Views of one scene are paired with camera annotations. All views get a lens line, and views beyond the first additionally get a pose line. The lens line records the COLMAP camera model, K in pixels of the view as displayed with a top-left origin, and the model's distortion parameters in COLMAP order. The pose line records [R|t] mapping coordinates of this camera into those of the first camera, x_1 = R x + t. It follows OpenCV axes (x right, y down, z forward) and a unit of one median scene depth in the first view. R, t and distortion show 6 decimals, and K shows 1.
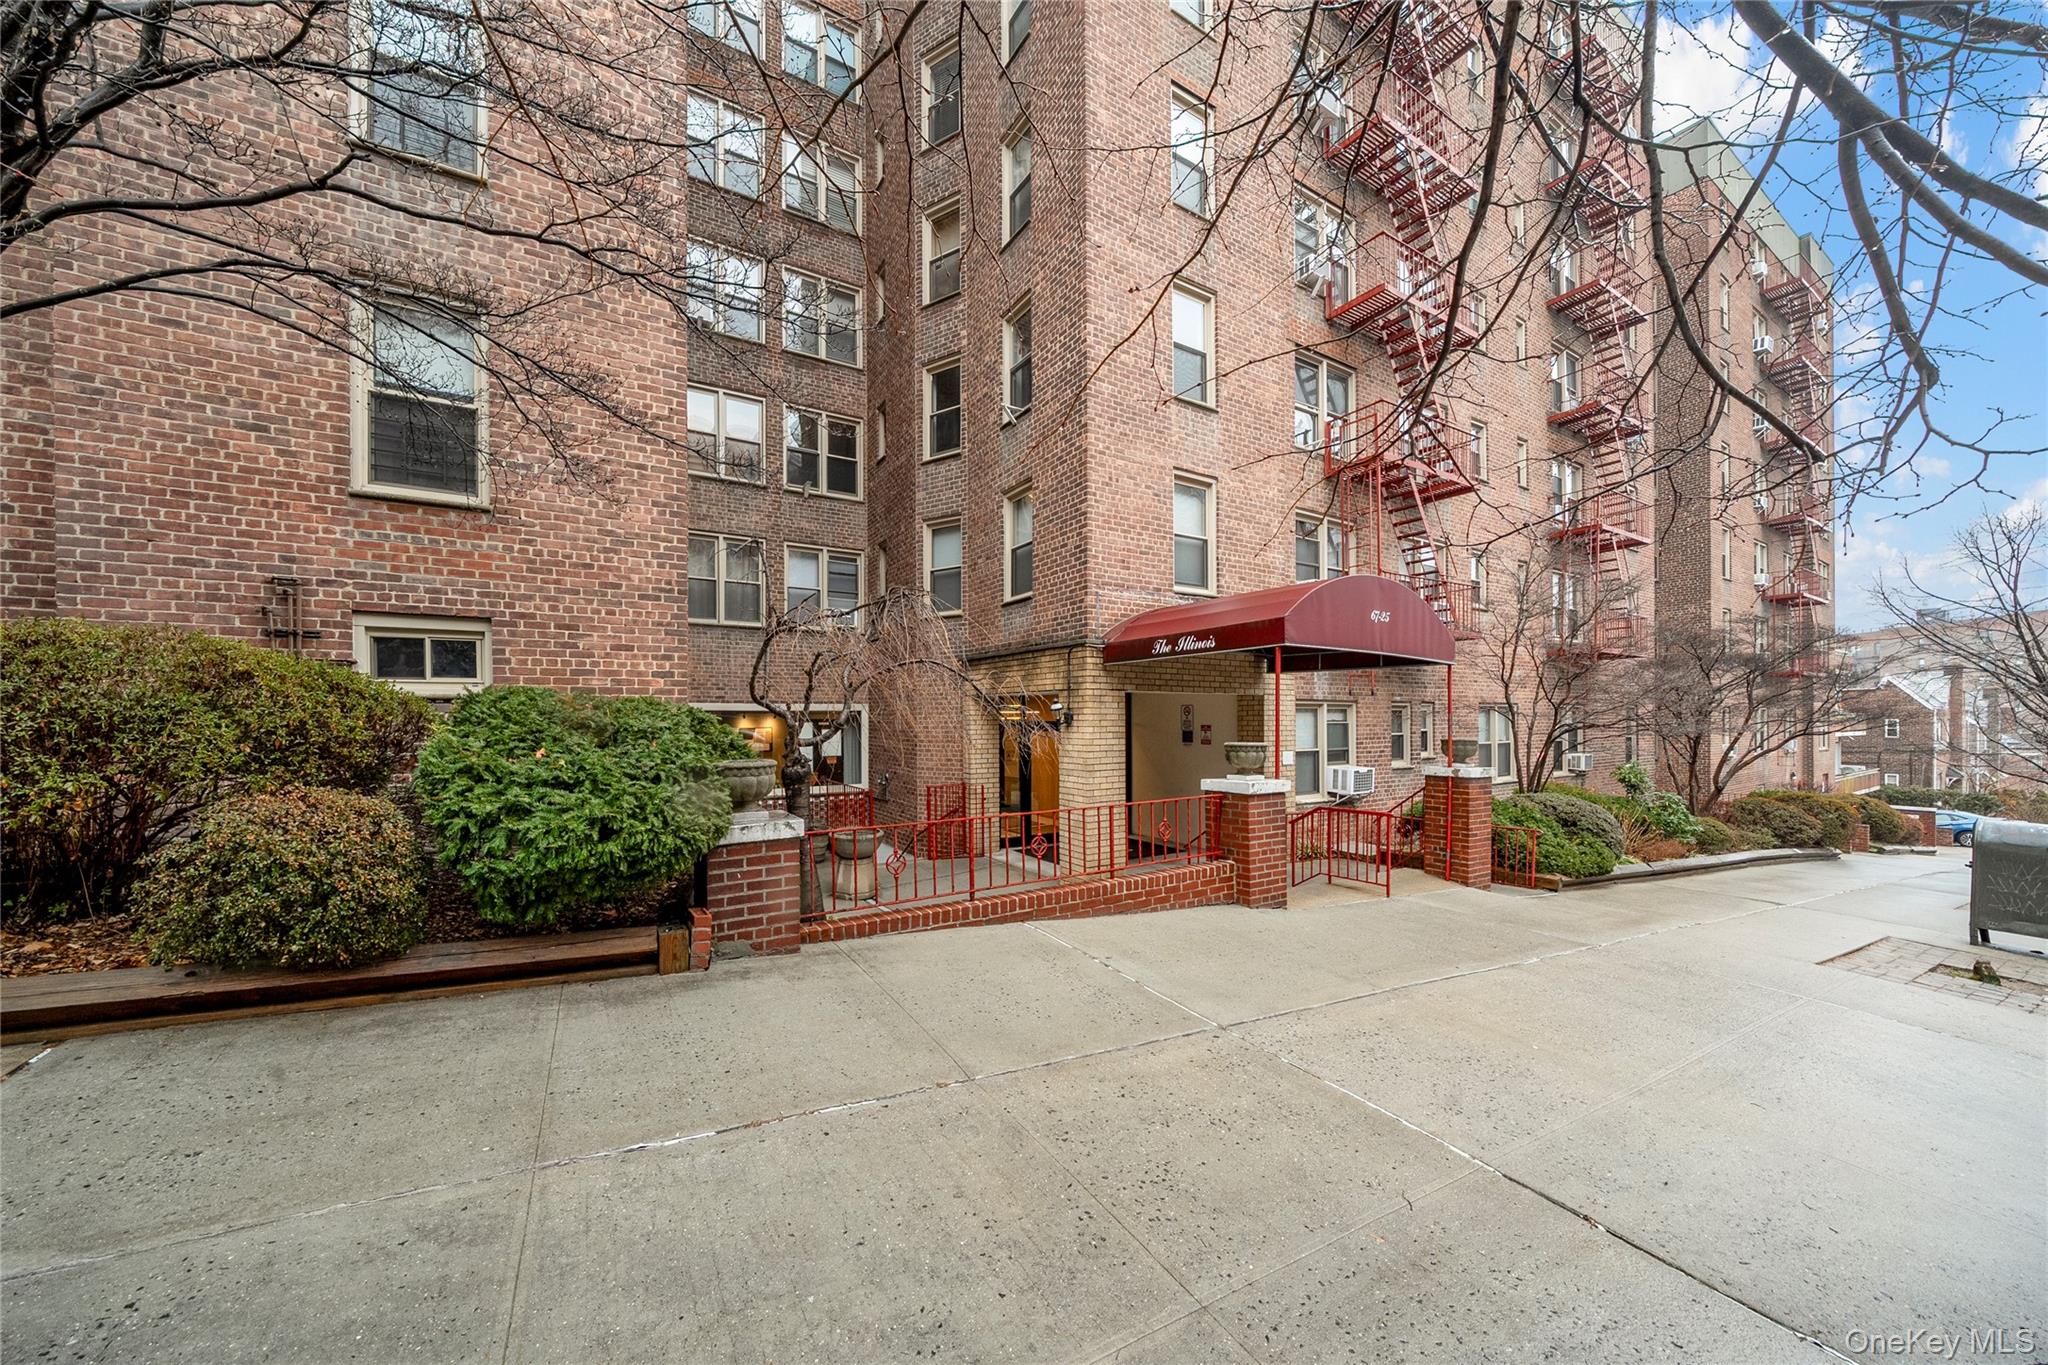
lens RADIAL K [[726.5, 0, 982.7], [0, 726.5, 717.4], [0, 0, 1]] dist [-0.007244, 0.000100]
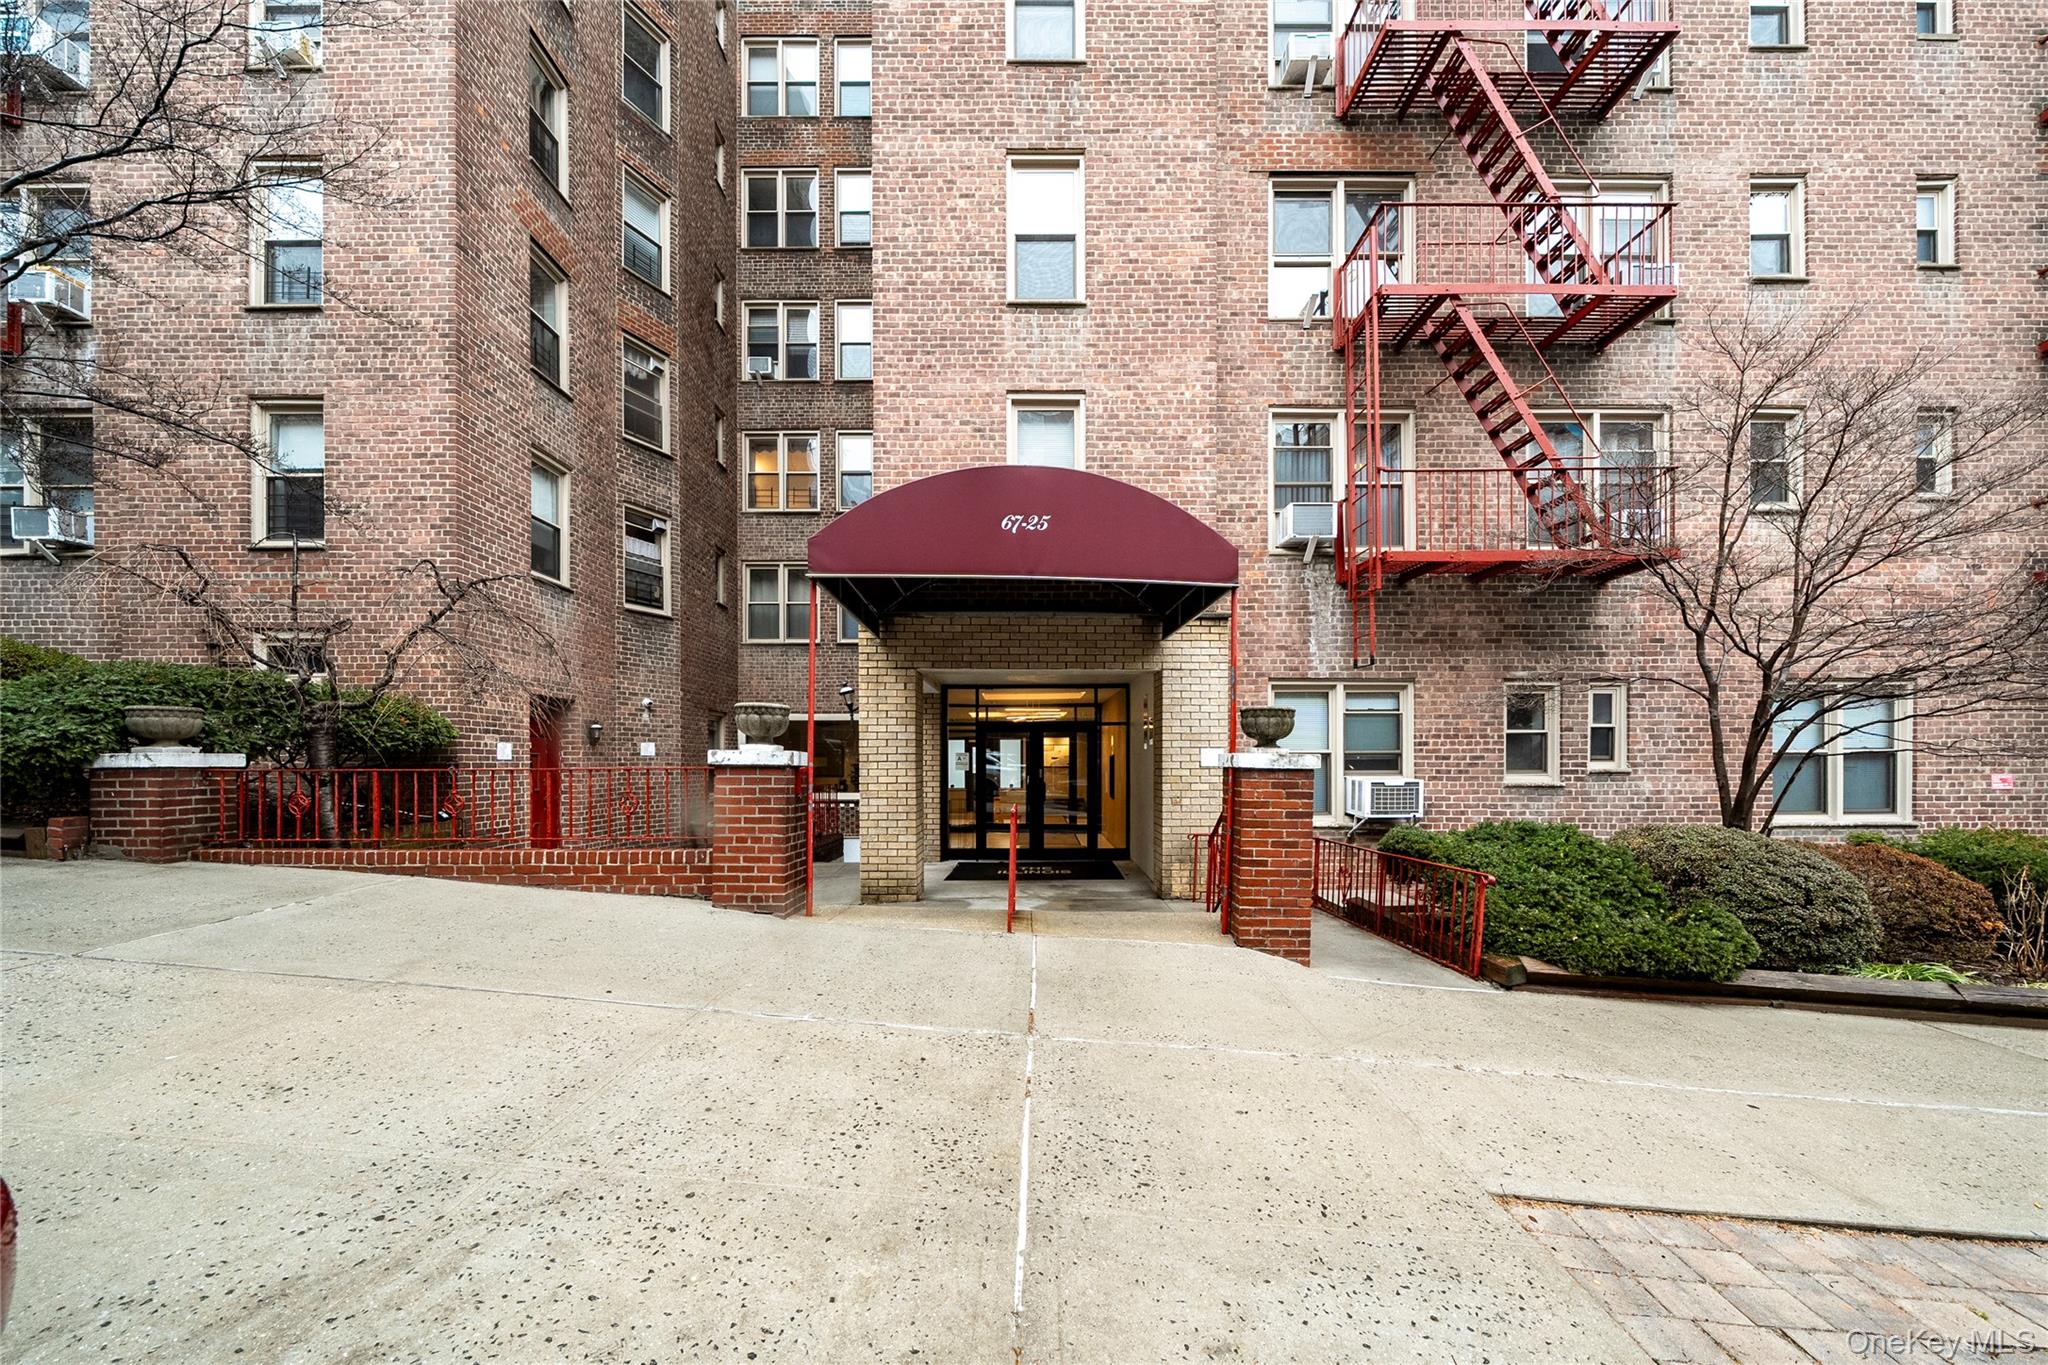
lens RADIAL K [[726.5, 0, 1007.2], [0, 726.5, 761.1], [0, 0, 1]] dist [-0.007244, 0.000100]
pose [[0.853218, 0.005082, -0.521529, 1.050972], [-0.003047, 0.999984, 0.004761, 0.096228], [0.521545, -0.002473, 0.853220, 0.478593]]
